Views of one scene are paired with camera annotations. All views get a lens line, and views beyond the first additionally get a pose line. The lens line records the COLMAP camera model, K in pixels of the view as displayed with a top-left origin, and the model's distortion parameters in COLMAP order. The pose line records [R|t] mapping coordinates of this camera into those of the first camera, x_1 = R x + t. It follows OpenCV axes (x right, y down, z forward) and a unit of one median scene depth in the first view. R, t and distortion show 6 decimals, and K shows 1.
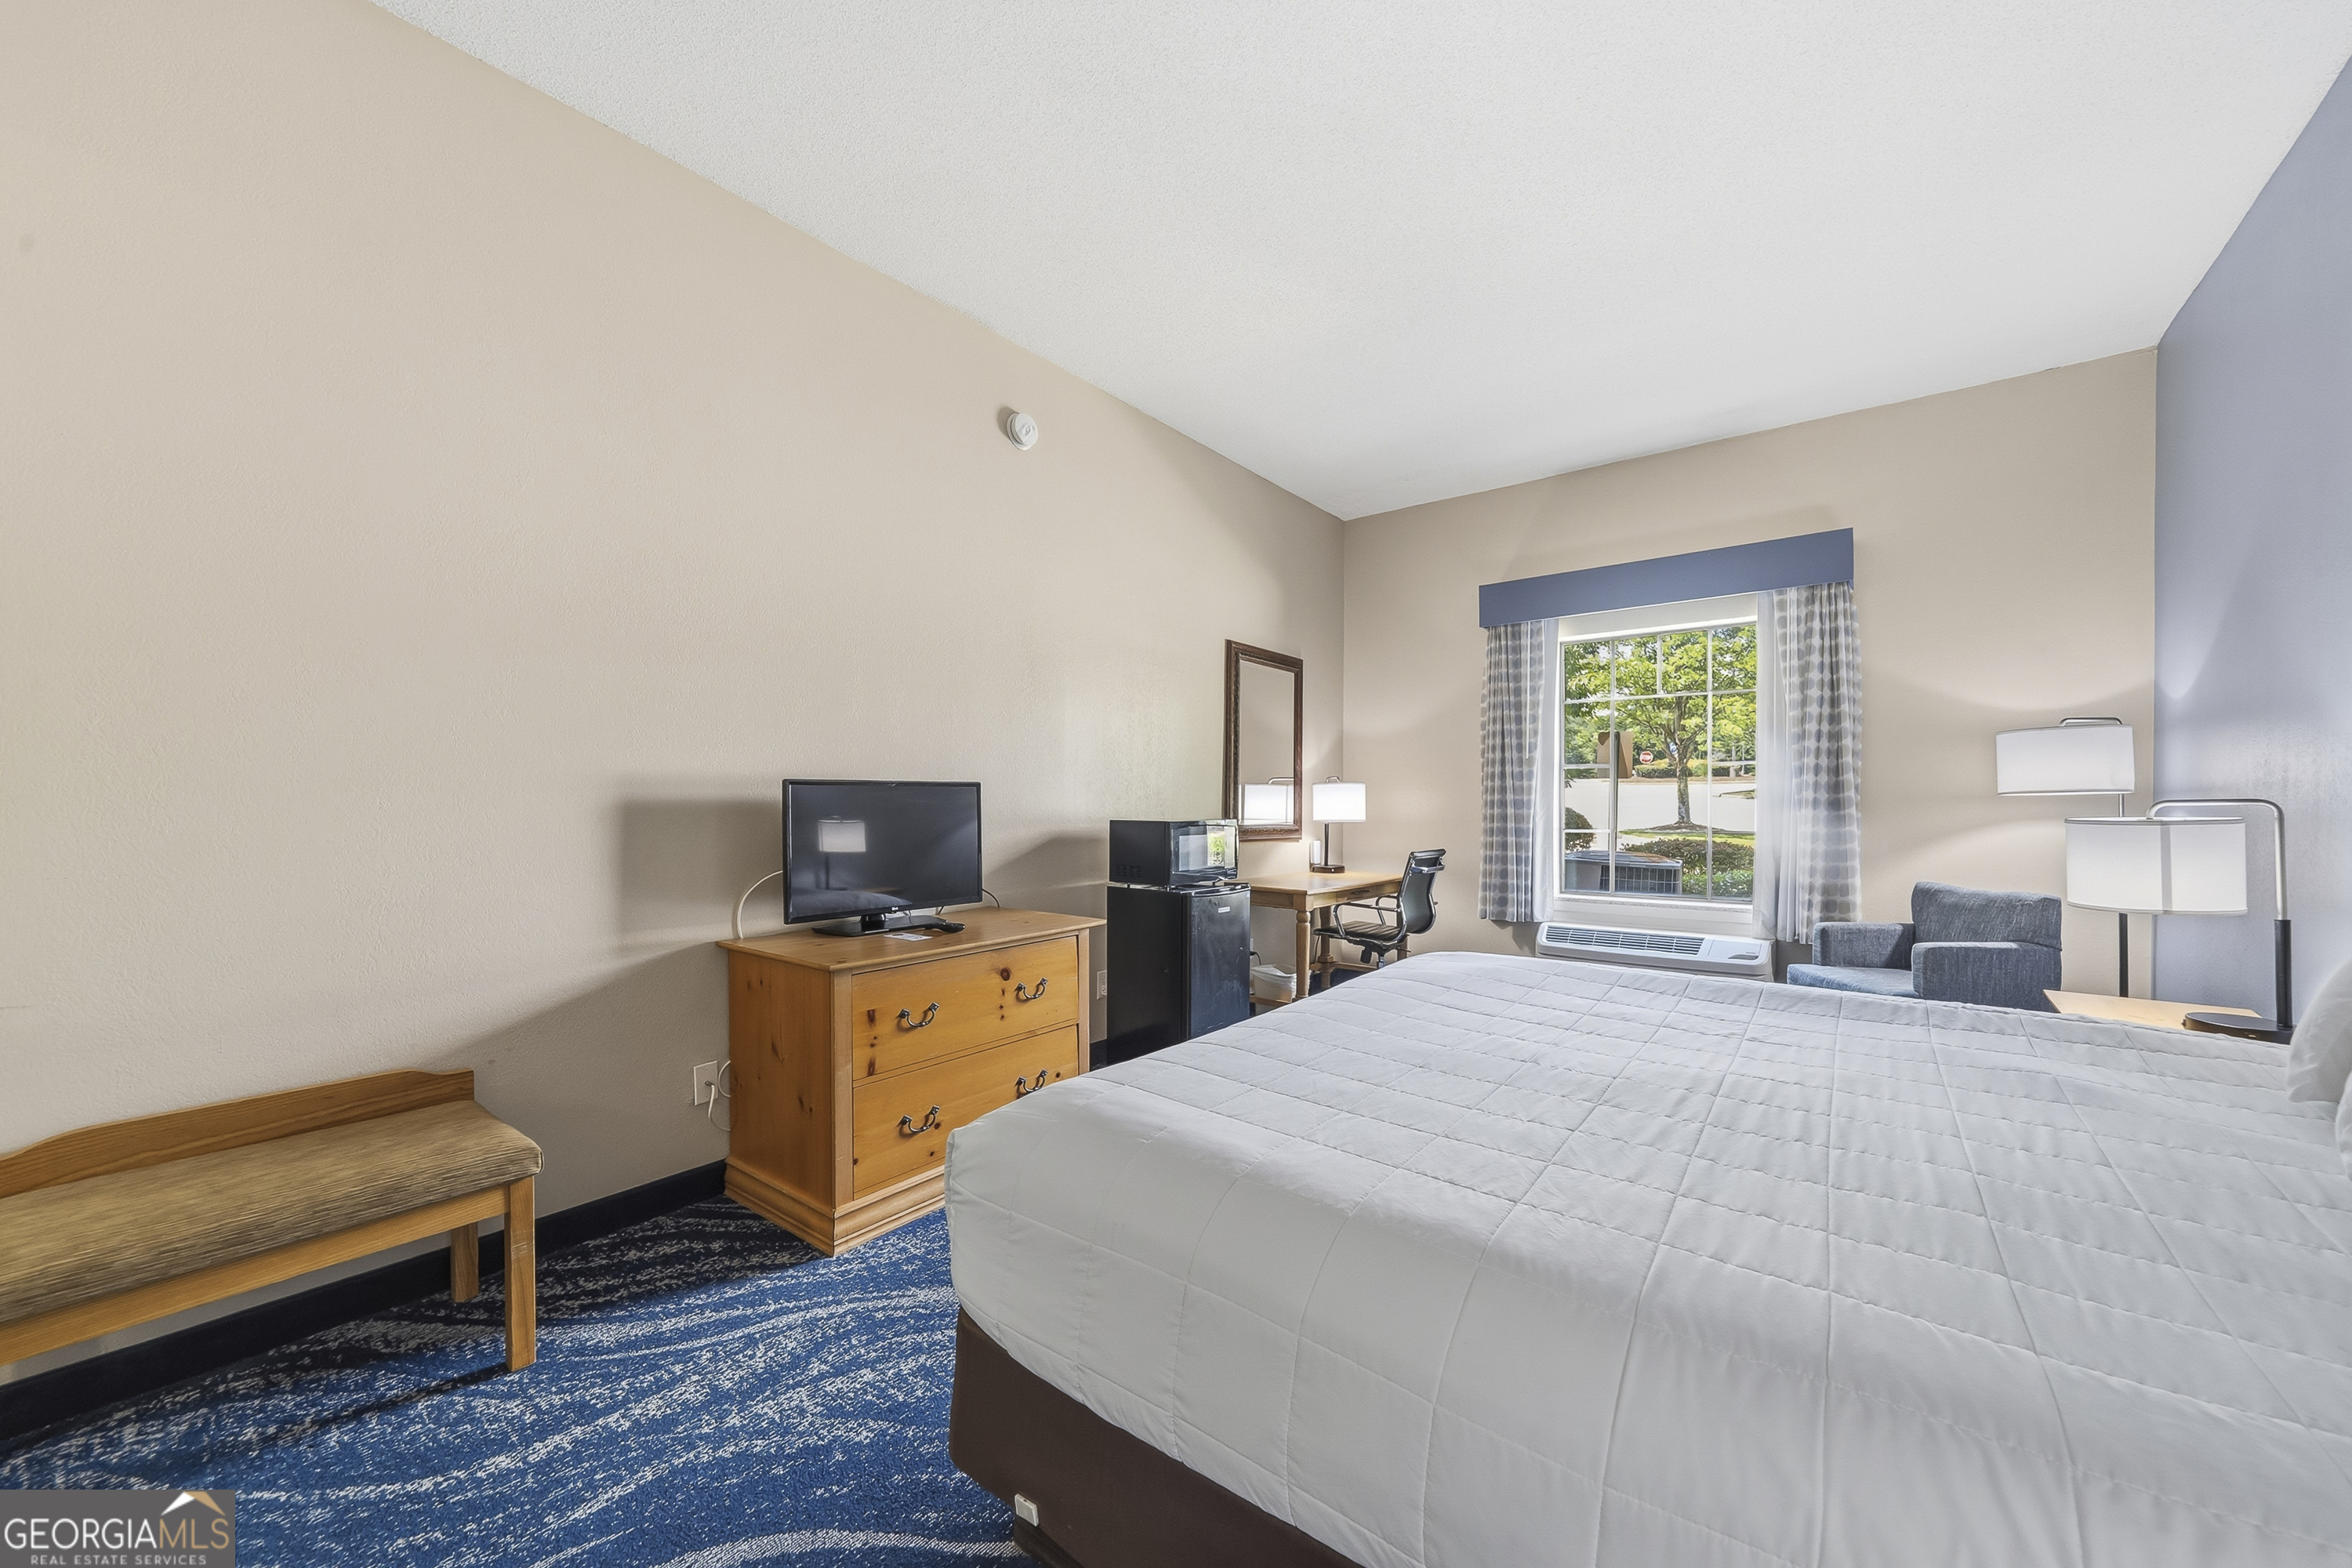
lens RADIAL K [[892.4, 0, 1167.0], [0, 892.4, 802.9], [0, 0, 1]] dist [0.012204, -0.000021]
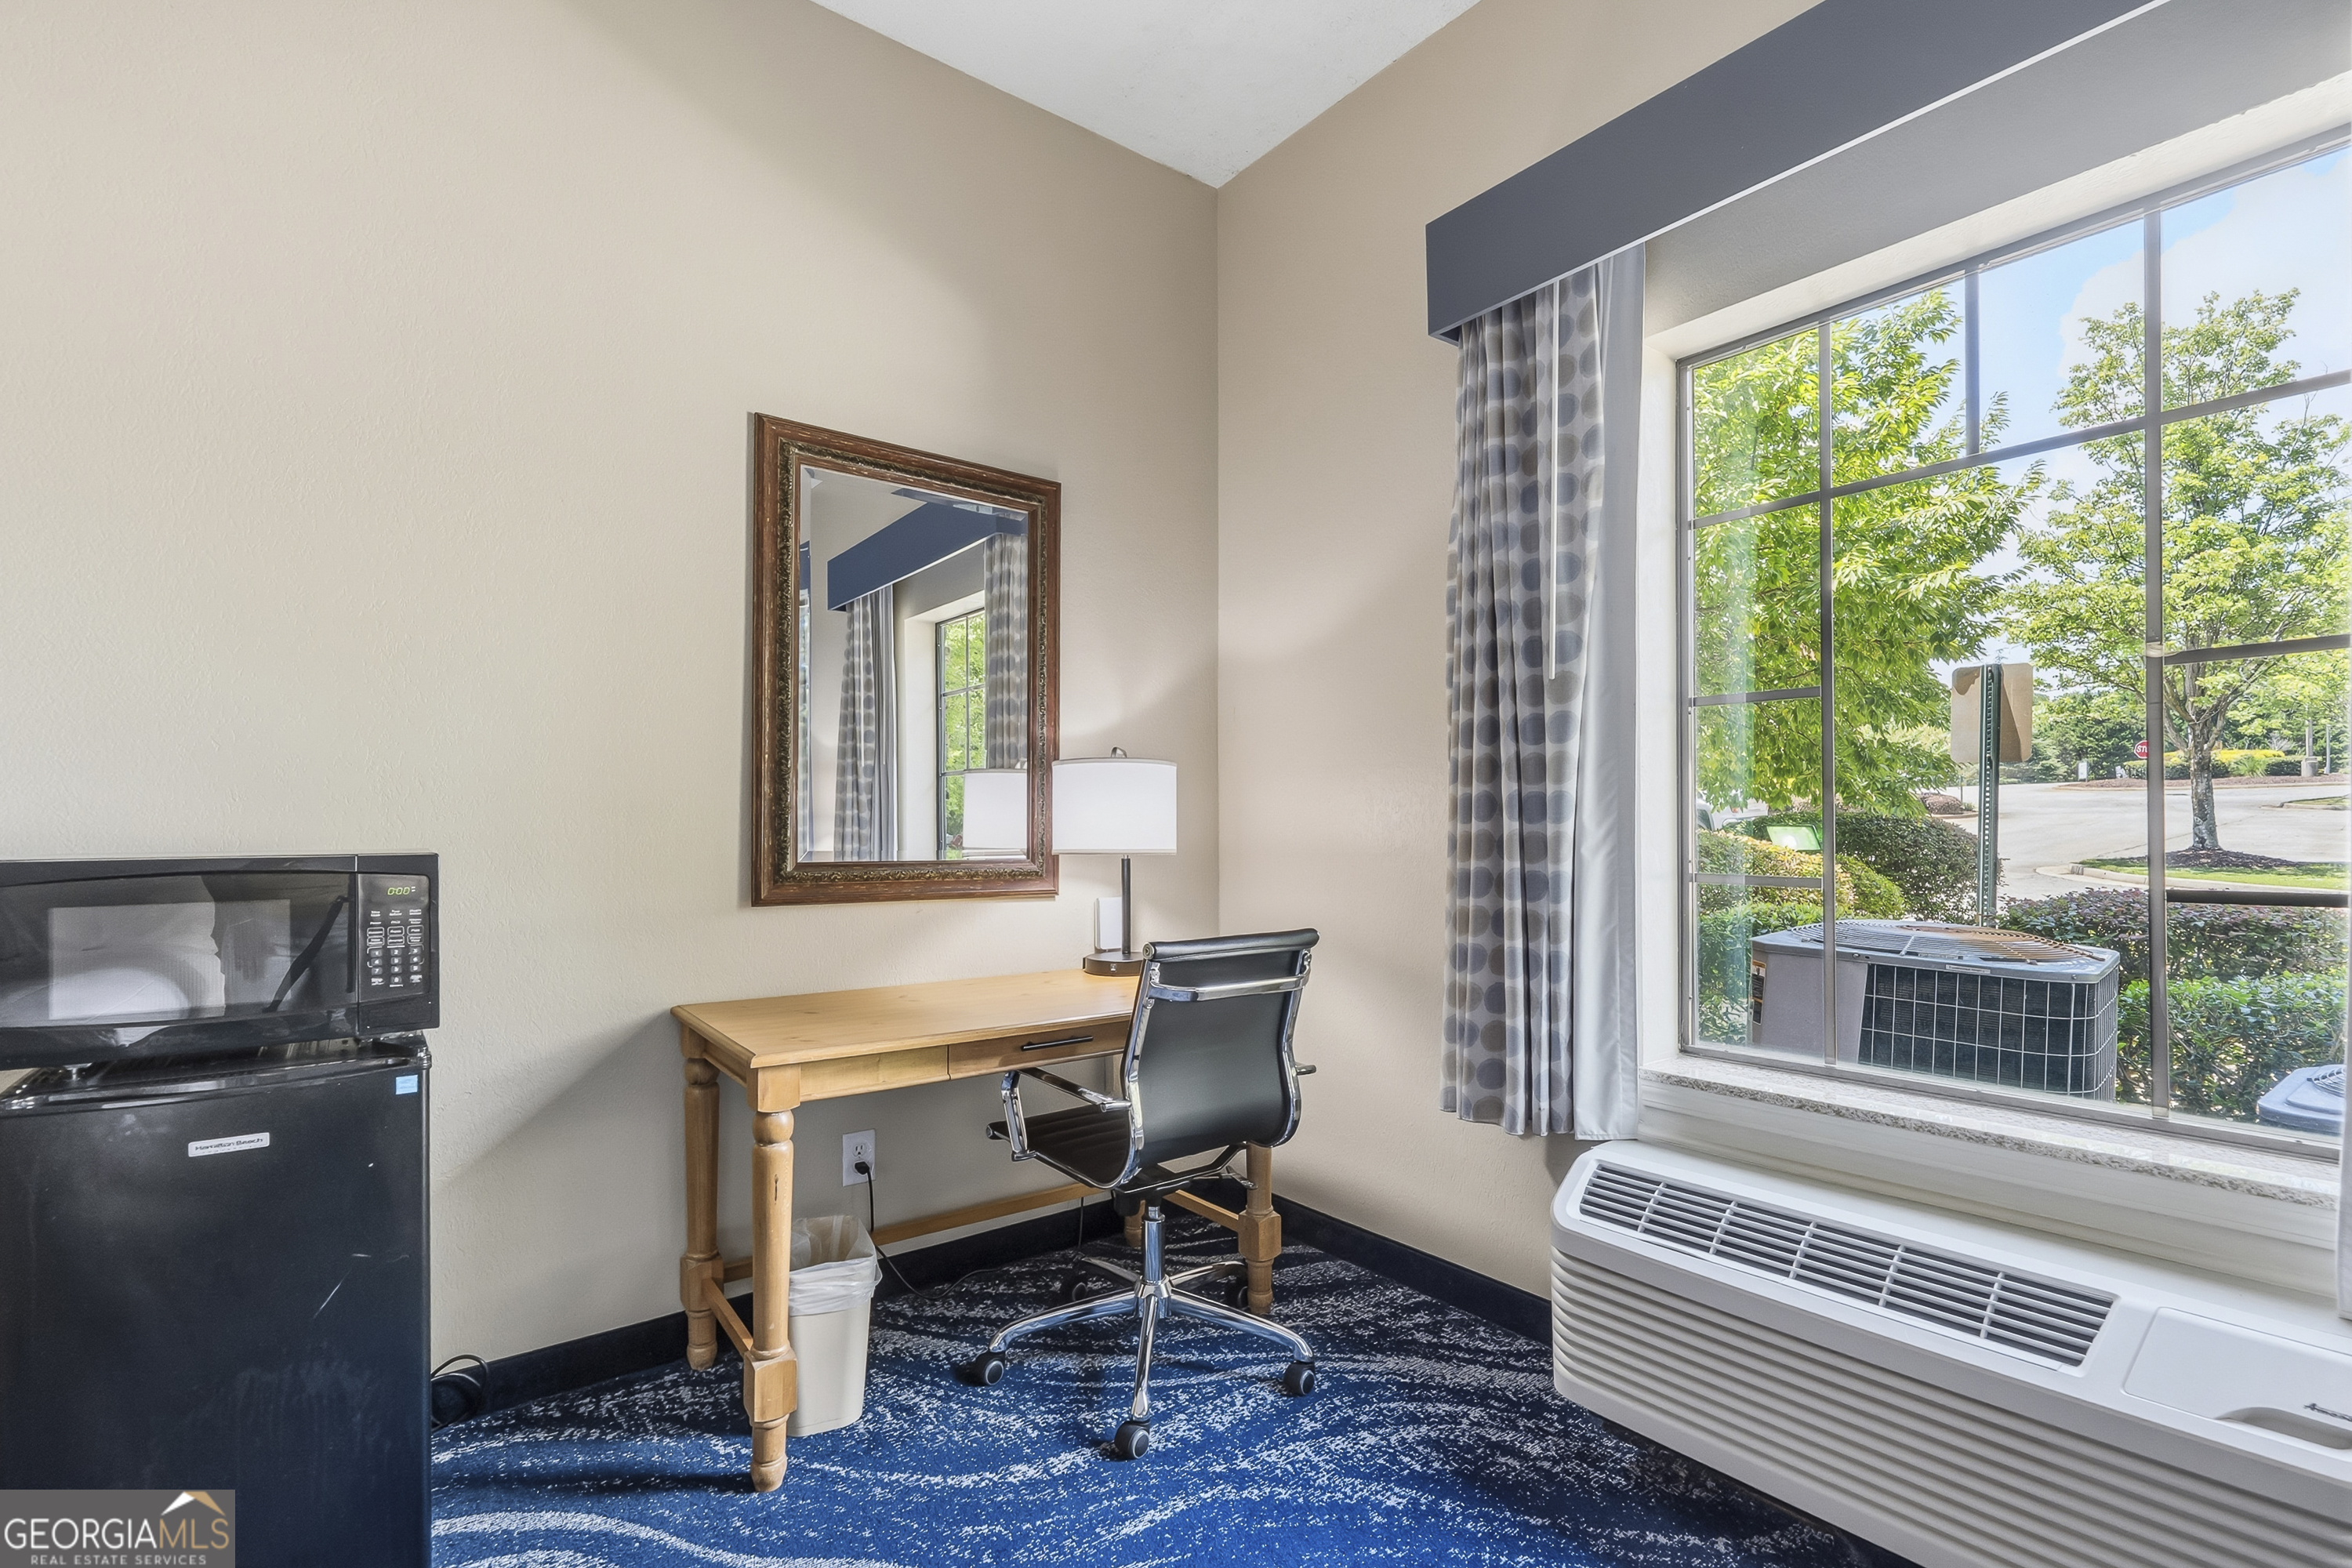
lens RADIAL K [[1063.1, 0, 1167.1], [0, 1063.1, 817.6], [0, 0, 1]] dist [-0.001787, -0.000789]
pose [[0.966044, -0.002966, -0.258361, 0.358536], [0.001487, 0.999981, -0.005919, 0.007723], [0.258374, 0.005334, 0.966030, 0.543412]]
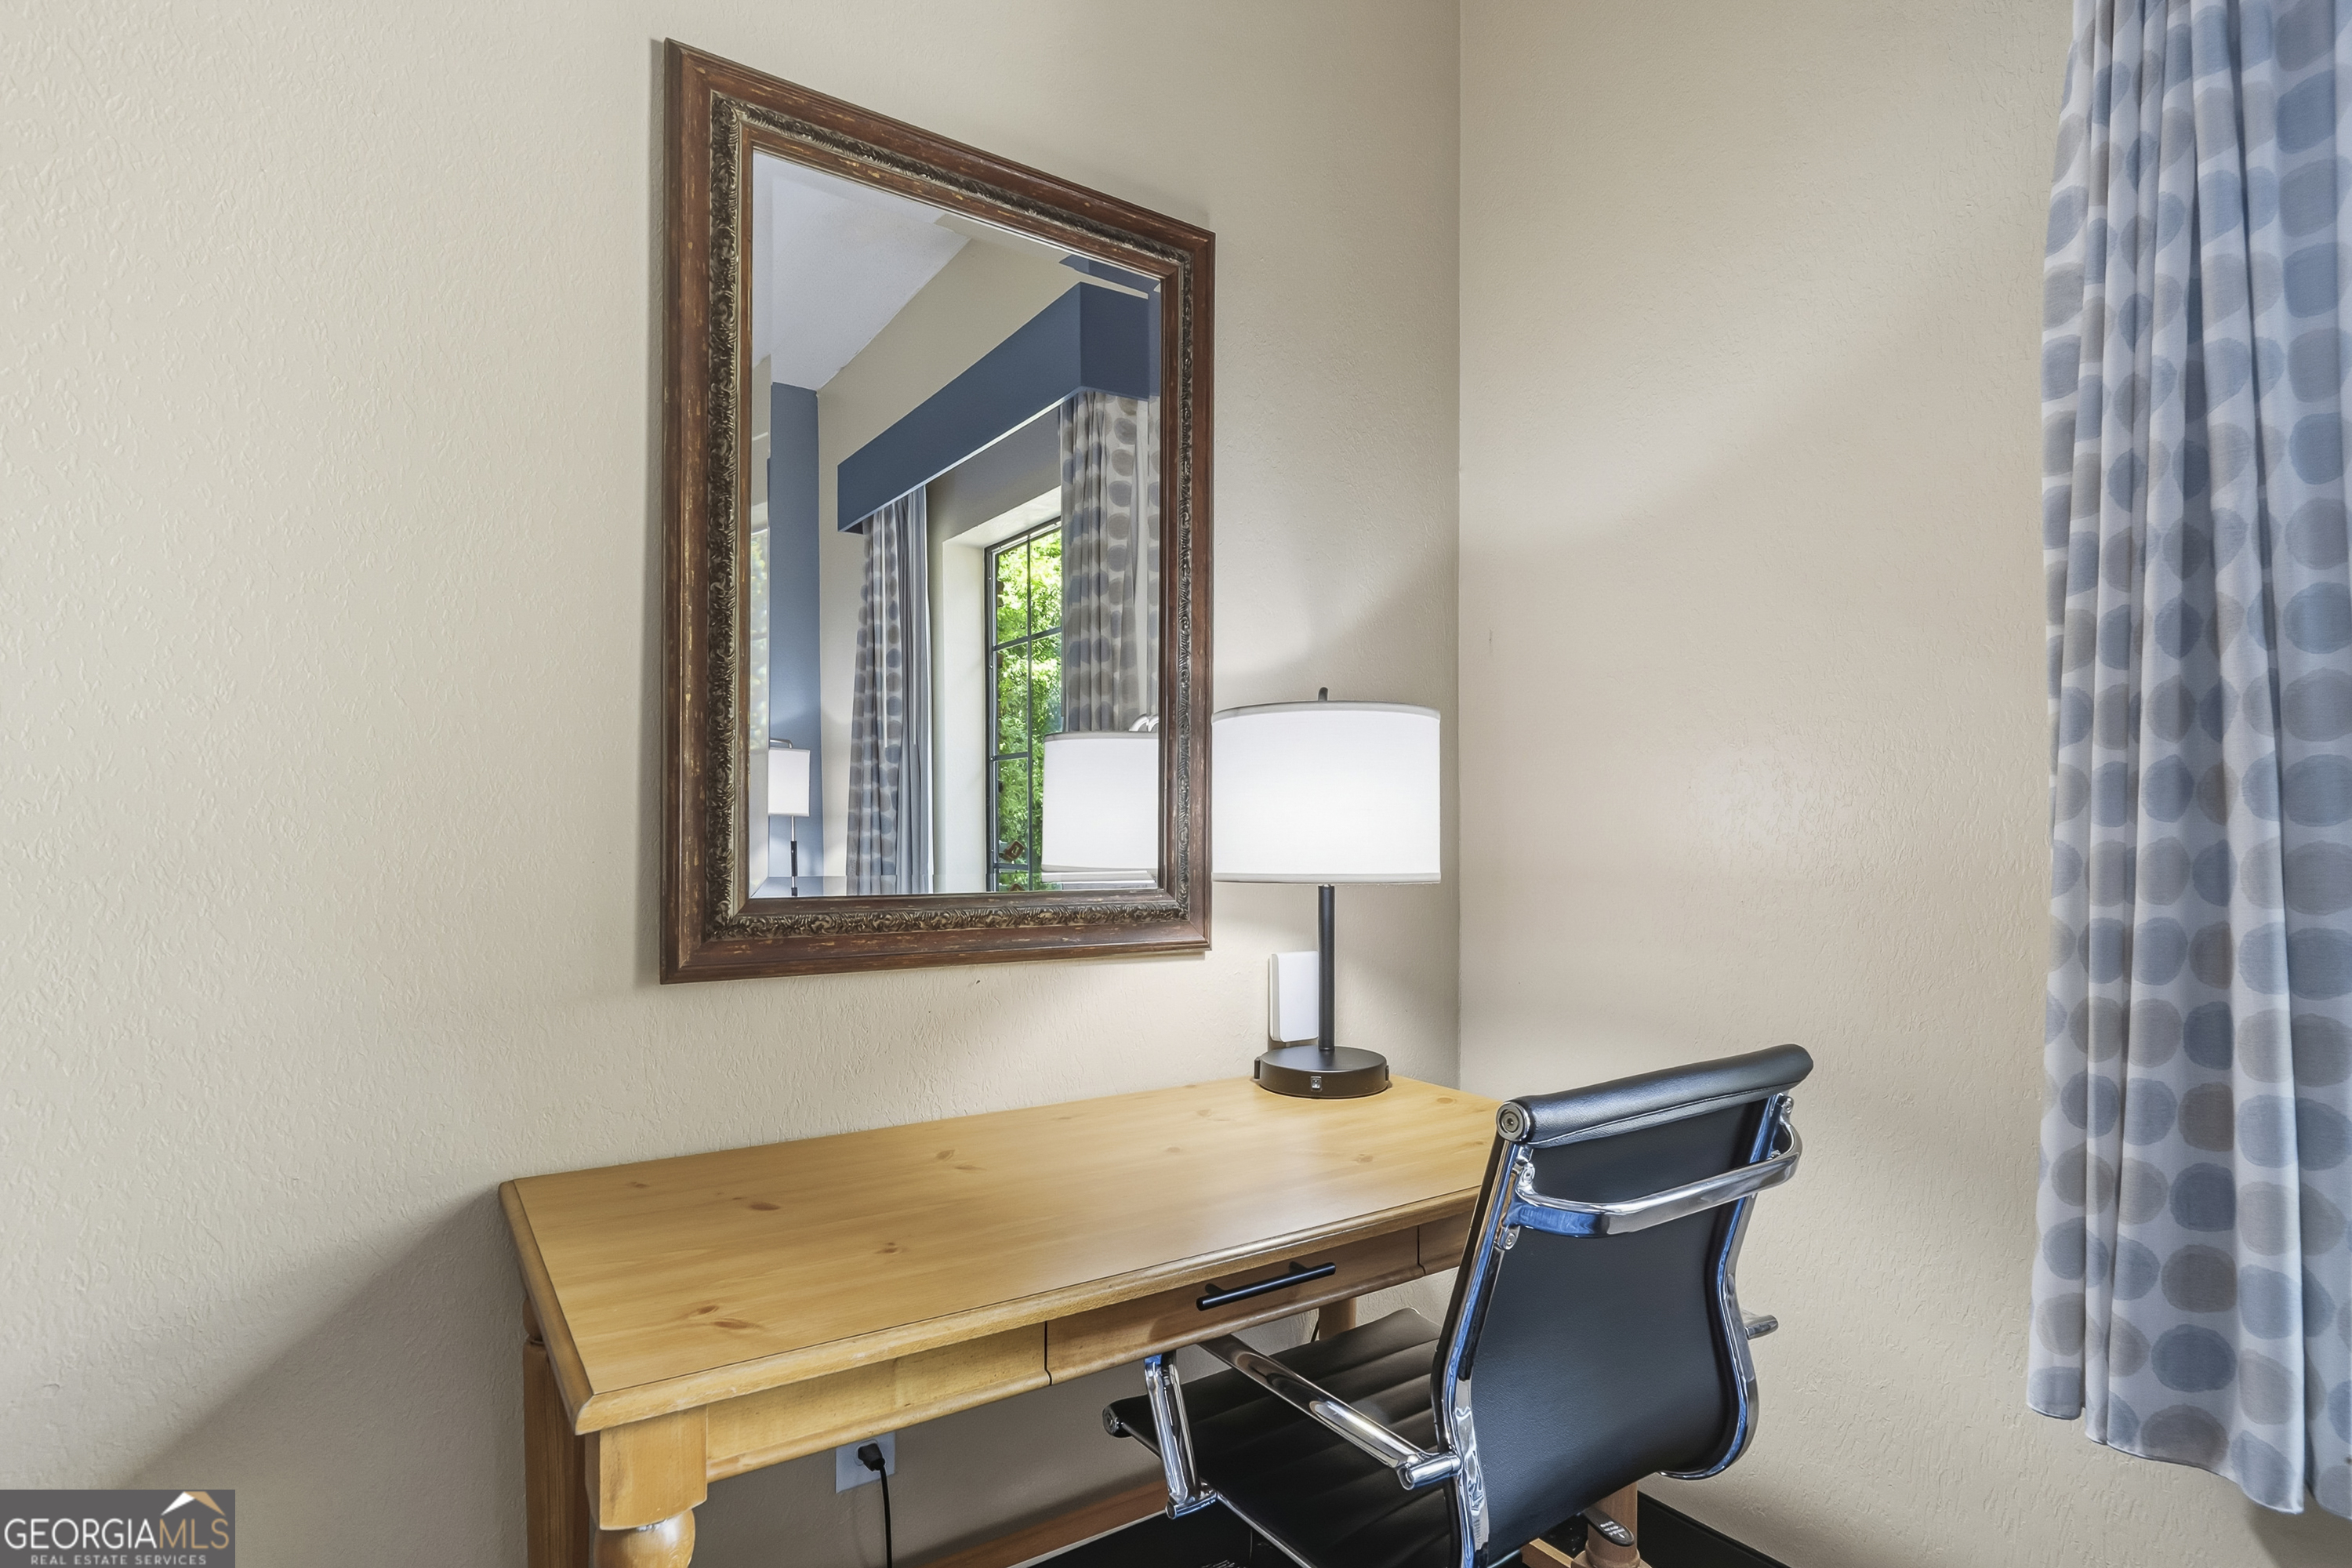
lens RADIAL K [[1156.1, 0, 1172.0], [0, 1156.1, 822.3], [0, 0, 1]] dist [-0.002467, 0.000222]
pose [[0.953811, -0.002295, -0.300399, 0.254214], [0.001138, 0.999991, -0.004026, 0.007812], [0.300406, 0.003498, 0.953805, 0.728716]]
